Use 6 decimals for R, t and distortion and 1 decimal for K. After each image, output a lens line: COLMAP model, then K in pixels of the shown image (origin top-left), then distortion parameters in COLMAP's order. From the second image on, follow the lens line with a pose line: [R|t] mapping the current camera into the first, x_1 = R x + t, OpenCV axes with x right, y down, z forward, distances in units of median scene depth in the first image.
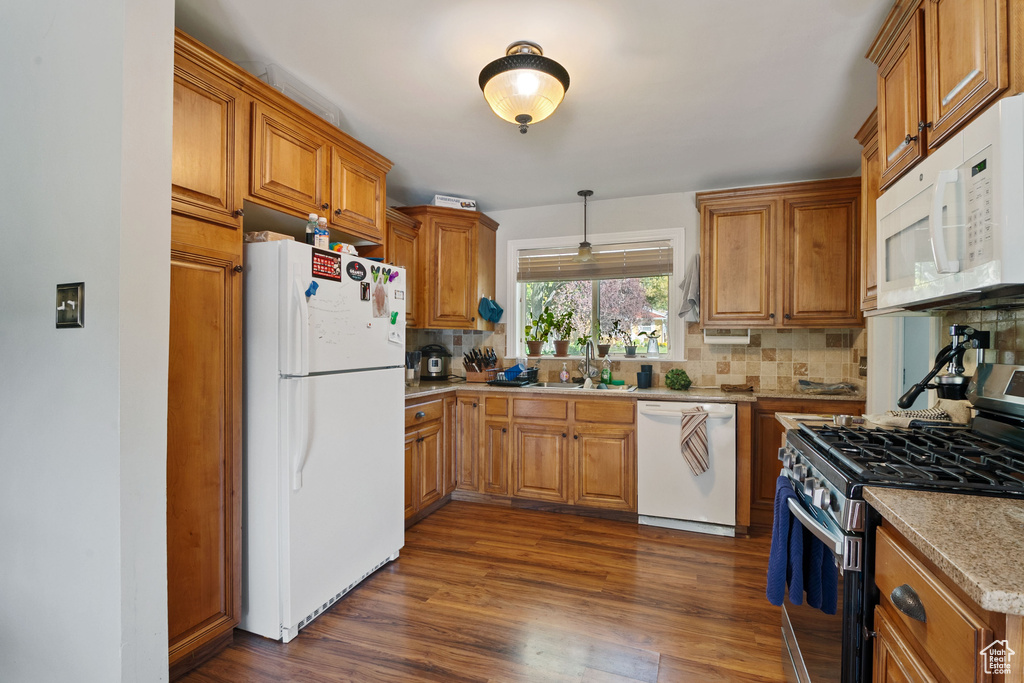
lens RADIAL K [[470.8, 0, 516.3], [0, 470.8, 345.0], [0, 0, 1]] dist [0.000886, -0.001947]
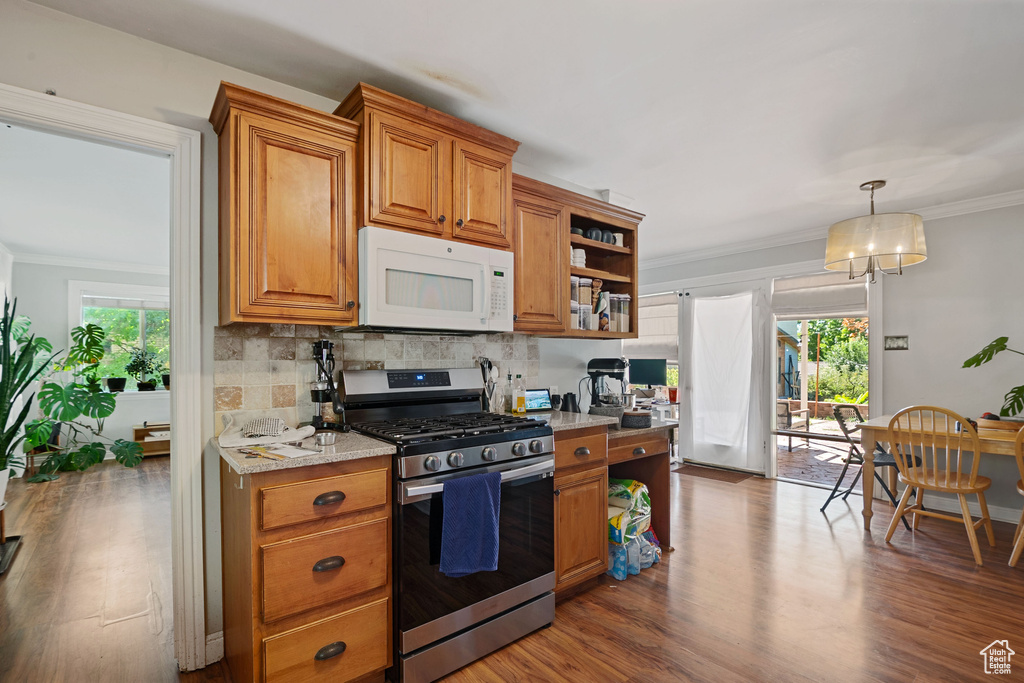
lens RADIAL K [[470.8, 0, 515.3], [0, 470.8, 361.0], [0, 0, 1]] dist [0.000886, -0.001947]
pose [[-0.863505, -0.005225, 0.504312, -0.049762], [-0.002084, 0.999975, 0.006794, 0.000441], [-0.504335, 0.004816, -0.863495, 0.909994]]
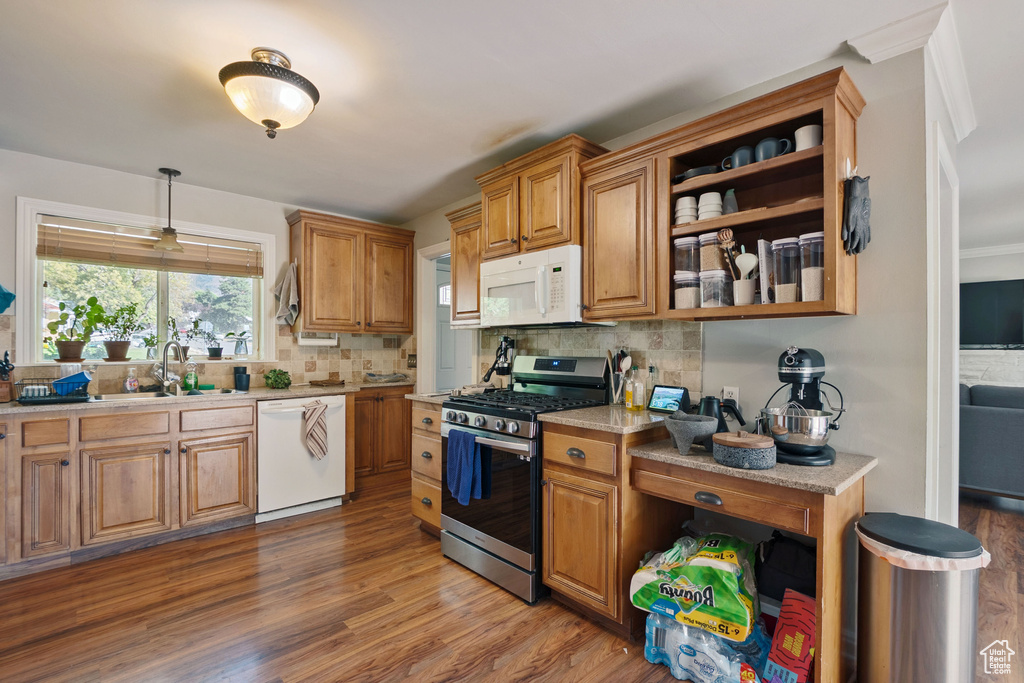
lens RADIAL K [[470.8, 0, 514.6], [0, 470.8, 344.0], [0, 0, 1]] dist [0.000886, -0.001947]
pose [[0.464655, 0.002963, 0.885487, -0.371186], [-0.000342, 0.999995, -0.003166, -0.002415], [-0.885492, 0.001168, 0.464654, 0.038923]]
